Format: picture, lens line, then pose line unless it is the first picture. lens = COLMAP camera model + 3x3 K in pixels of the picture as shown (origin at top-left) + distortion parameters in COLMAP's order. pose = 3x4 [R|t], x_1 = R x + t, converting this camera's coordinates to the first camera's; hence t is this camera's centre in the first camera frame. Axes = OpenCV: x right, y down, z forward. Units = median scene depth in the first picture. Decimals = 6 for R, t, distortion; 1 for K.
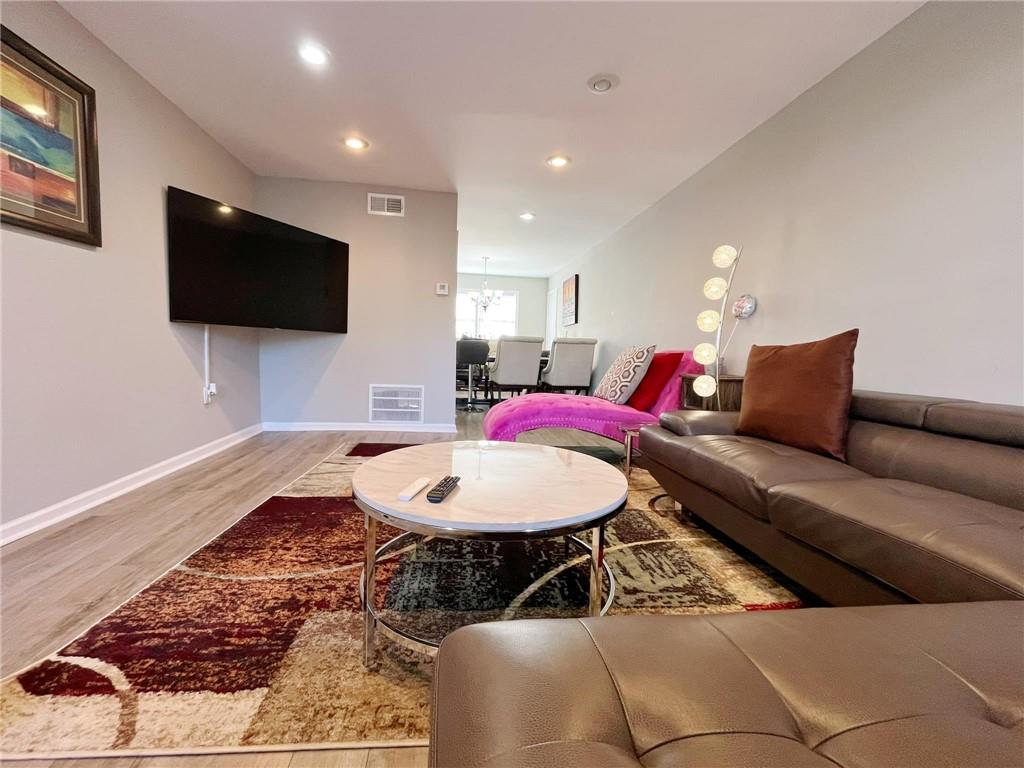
lens RADIAL K [[429.4, 0, 509.8], [0, 429.4, 383.2], [0, 0, 1]] dist [-0.002849, -0.000436]
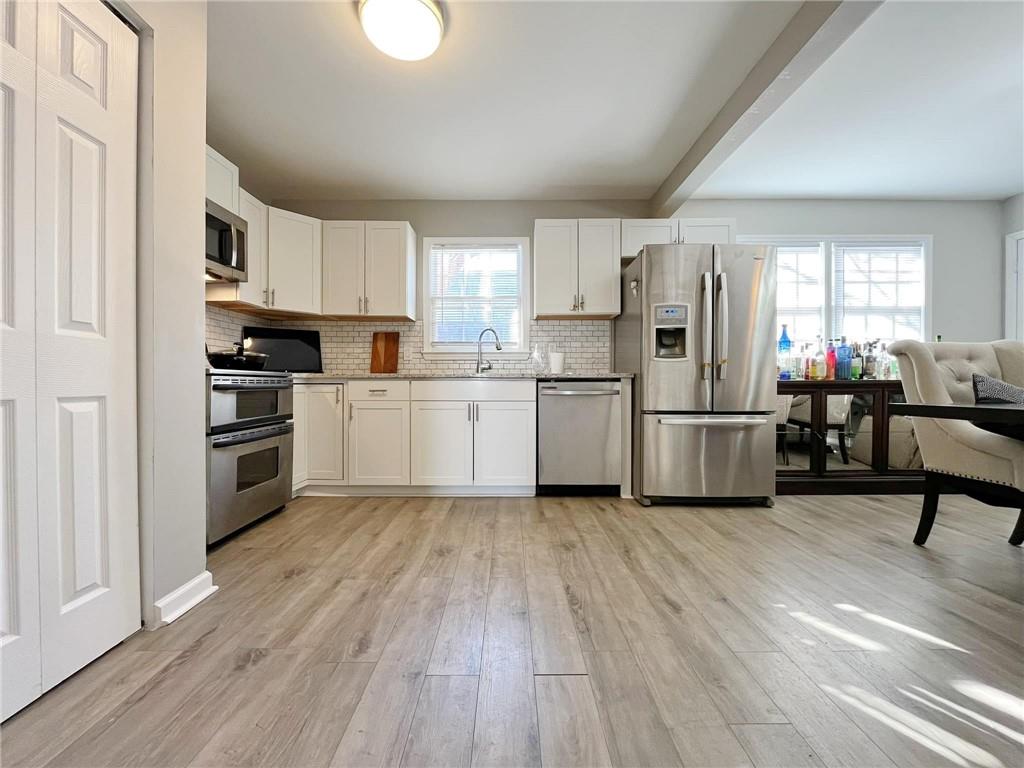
lens RADIAL K [[413.9, 0, 501.8], [0, 413.9, 384.5], [0, 0, 1]] dist [-0.008256, -0.000038]
pose [[0.988344, -0.030628, -0.149125, -1.374908], [0.020166, 0.997260, -0.071172, -0.229913], [0.150896, 0.067336, 0.986254, 2.386620]]
